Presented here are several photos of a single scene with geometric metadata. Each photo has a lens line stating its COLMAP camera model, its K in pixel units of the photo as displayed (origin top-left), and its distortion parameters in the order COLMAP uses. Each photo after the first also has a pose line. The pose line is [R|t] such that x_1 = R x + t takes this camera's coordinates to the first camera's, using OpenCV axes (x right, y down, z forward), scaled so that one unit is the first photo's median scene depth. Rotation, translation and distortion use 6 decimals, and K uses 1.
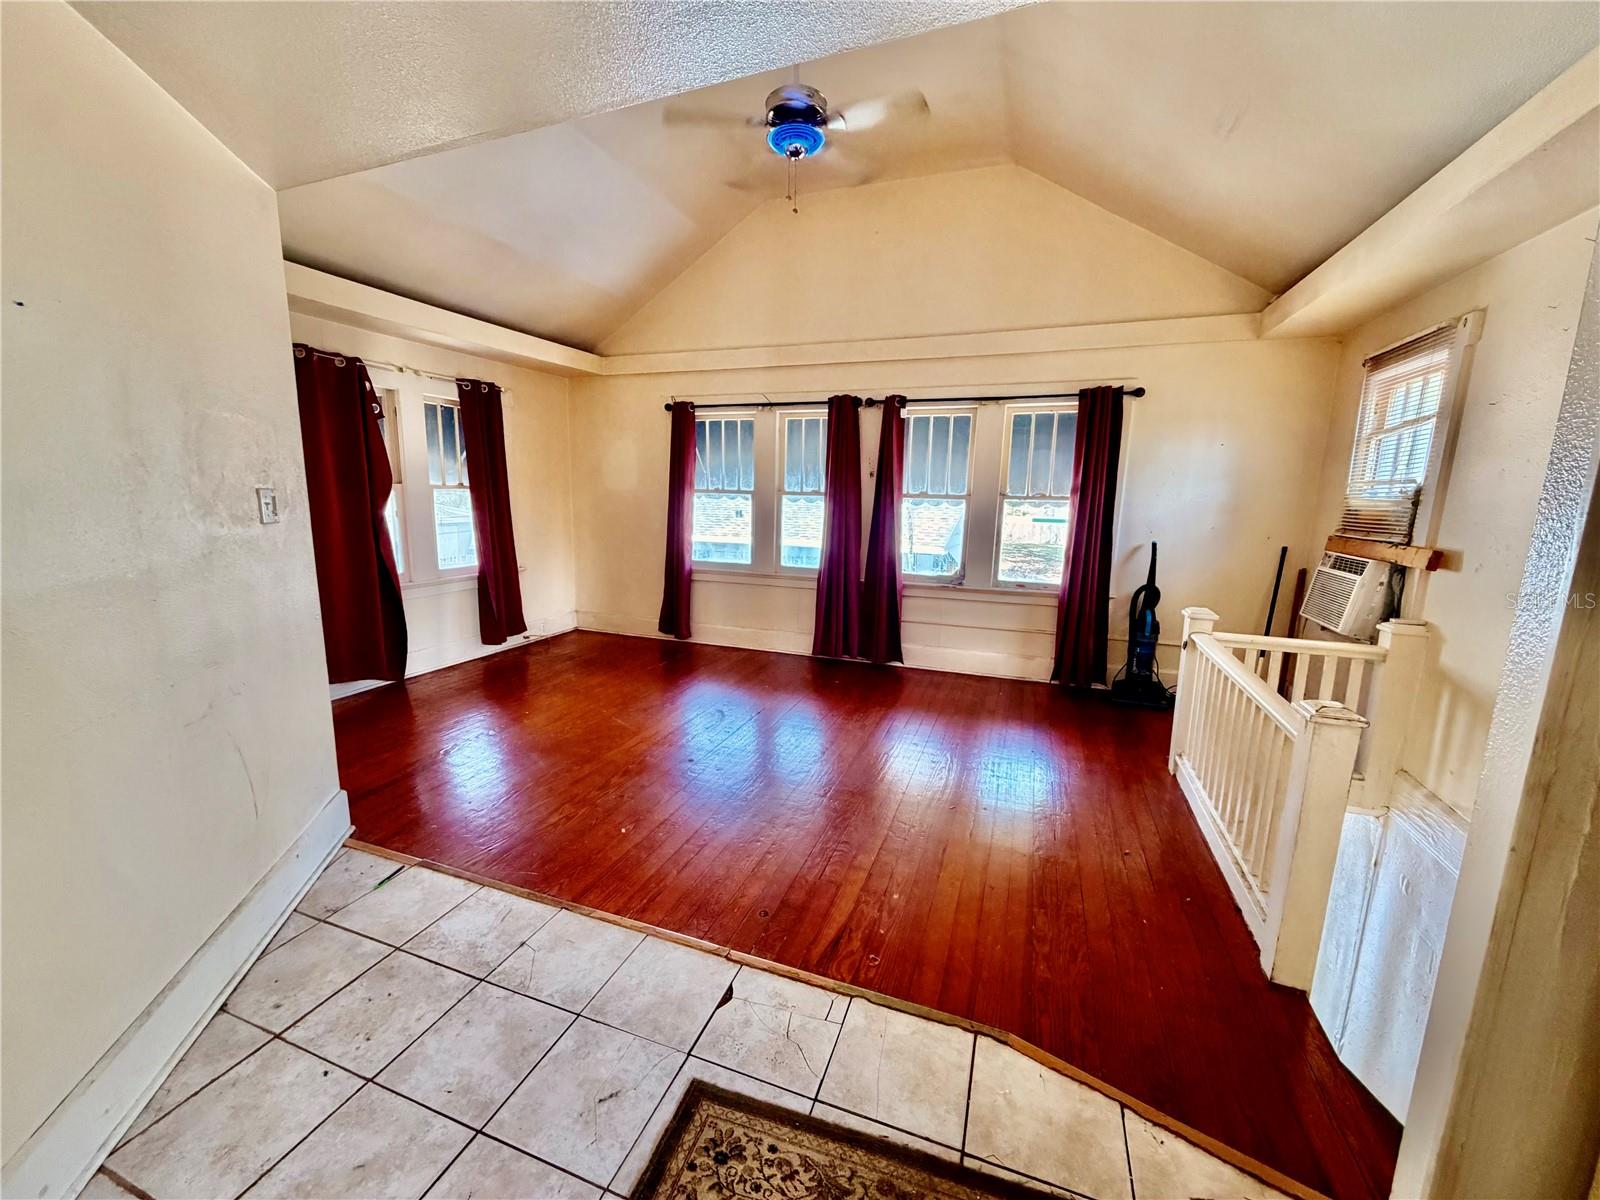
lens RADIAL K [[635.0, 0, 800.0], [0, 635.0, 600.0], [0, 0, 1]] dist [0.002066, 0.000285]
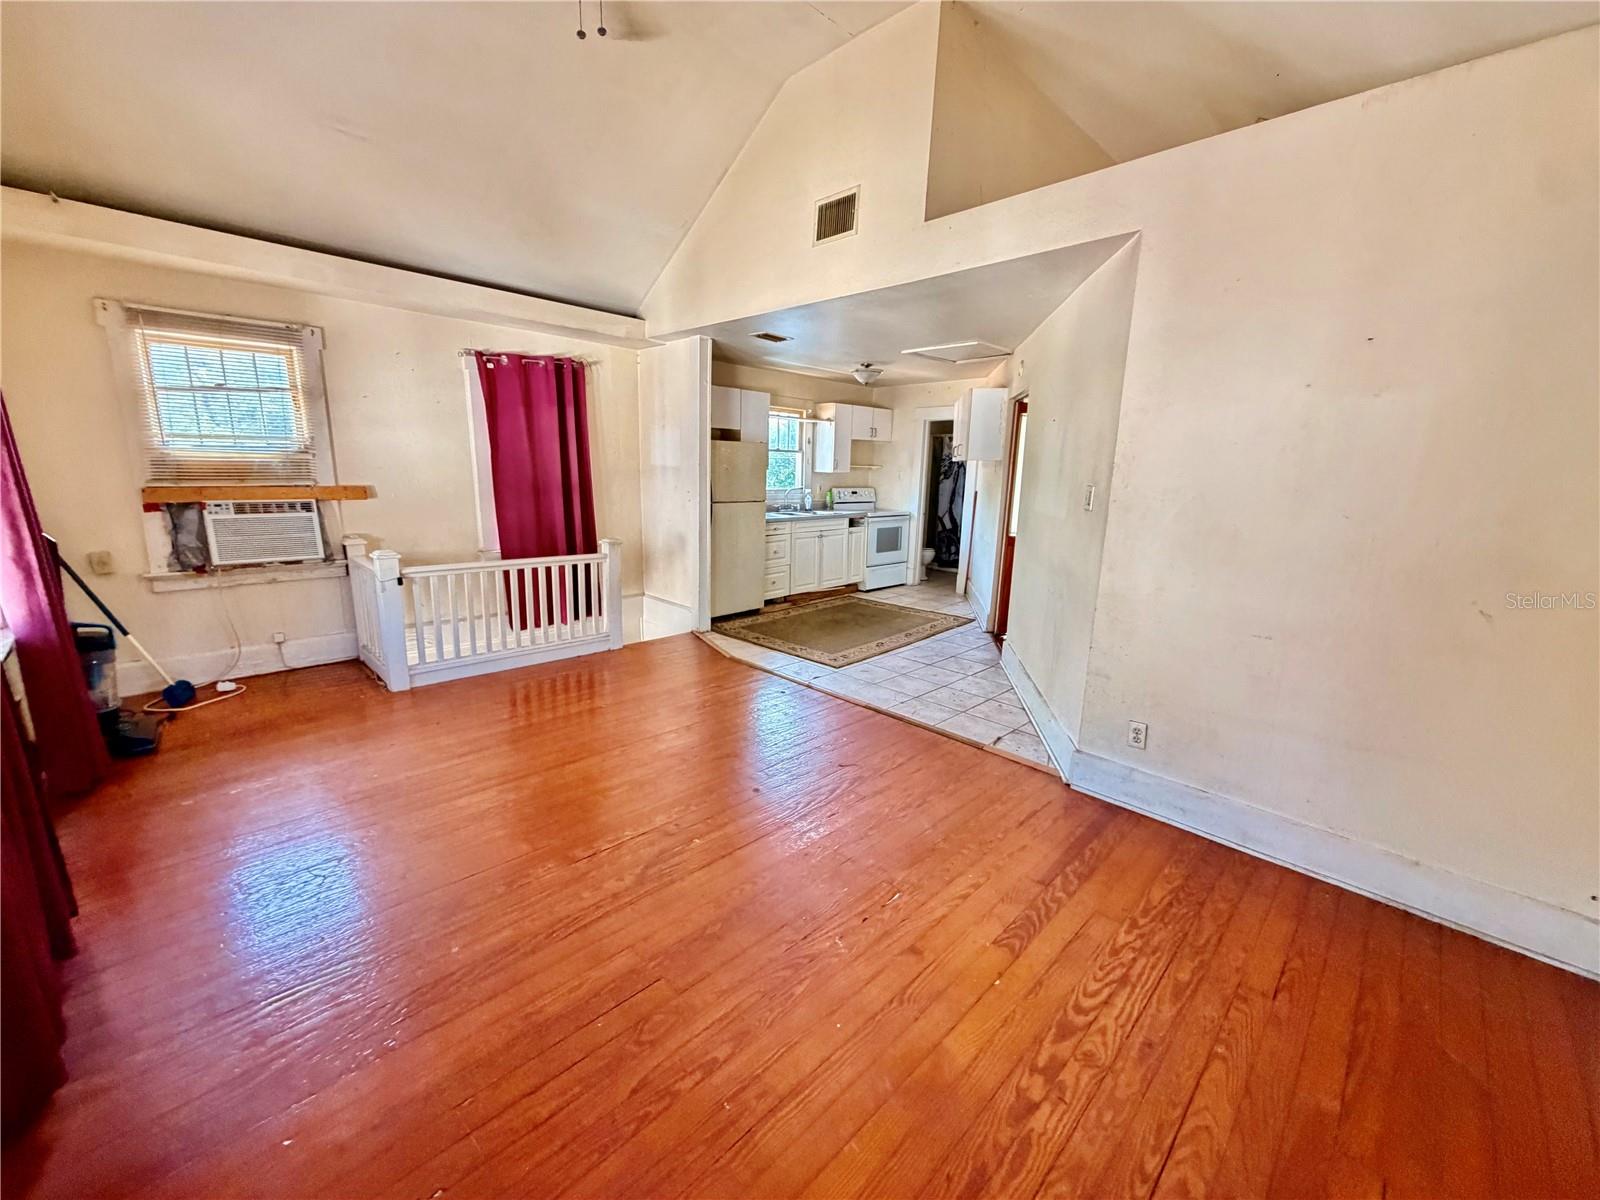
lens RADIAL K [[635.0, 0, 800.0], [0, 635.0, 600.0], [0, 0, 1]] dist [0.002066, 0.000285]
pose [[-0.912268, -0.125503, 0.389893, -1.015495], [0.028525, 0.930122, 0.366141, -0.573108], [-0.408599, 0.345140, -0.844941, 3.116800]]
